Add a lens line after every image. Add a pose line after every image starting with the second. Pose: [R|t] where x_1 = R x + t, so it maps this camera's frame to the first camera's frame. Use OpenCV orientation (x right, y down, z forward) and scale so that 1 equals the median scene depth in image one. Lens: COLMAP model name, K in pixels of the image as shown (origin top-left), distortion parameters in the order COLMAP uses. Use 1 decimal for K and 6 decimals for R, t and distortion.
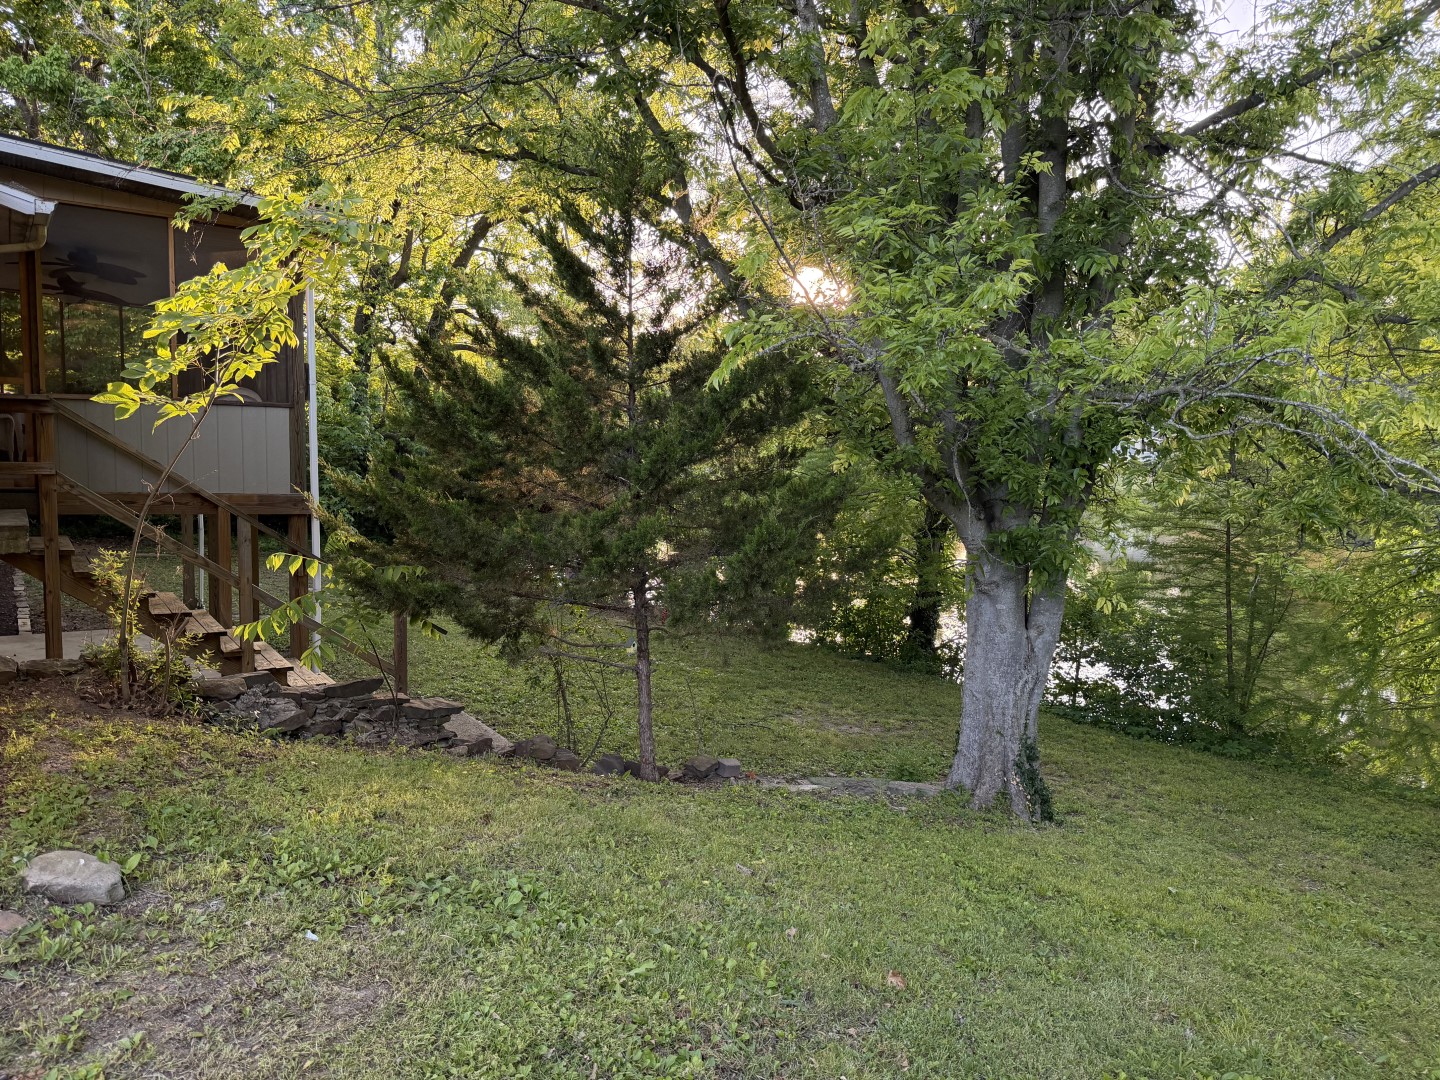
lens RADIAL K [[1016.6, 0, 720.0], [0, 1016.6, 540.0], [0, 0, 1]] dist [0.020253, -0.024327]
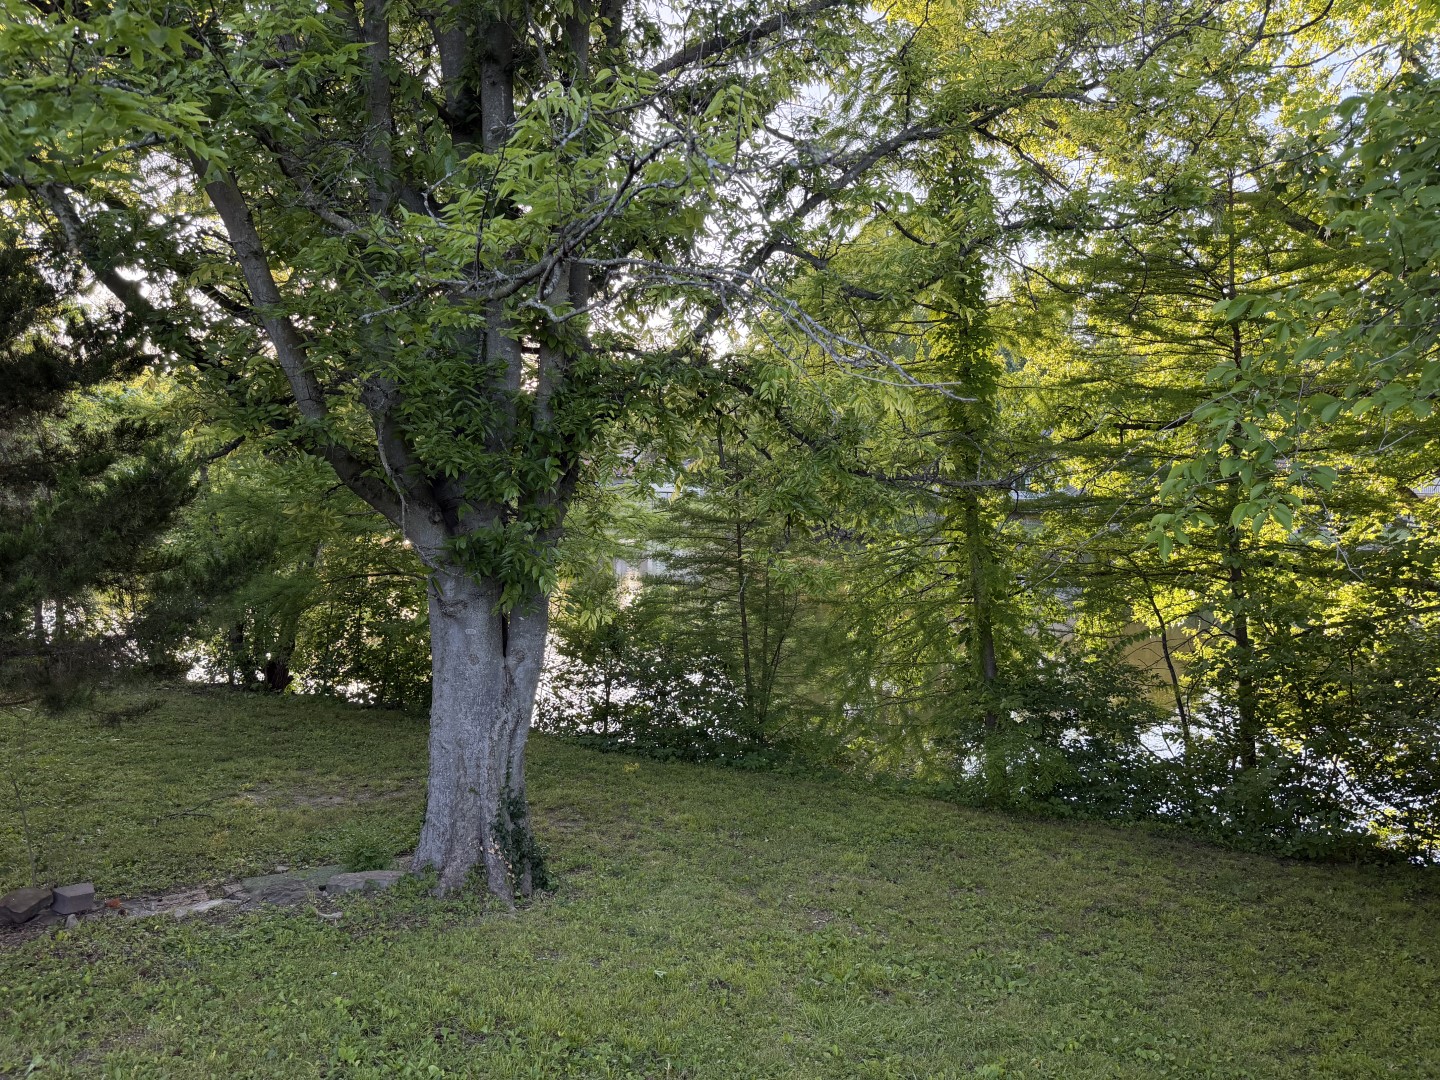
lens RADIAL K [[1000.1, 0, 714.5], [0, 1000.1, 534.8], [0, 0, 1]] dist [0.145941, -0.207396]
pose [[0.915013, -0.034351, 0.401959, 0.124857], [0.049862, 0.998358, -0.028186, 0.019426], [-0.400331, 0.045833, 0.915224, 0.172130]]
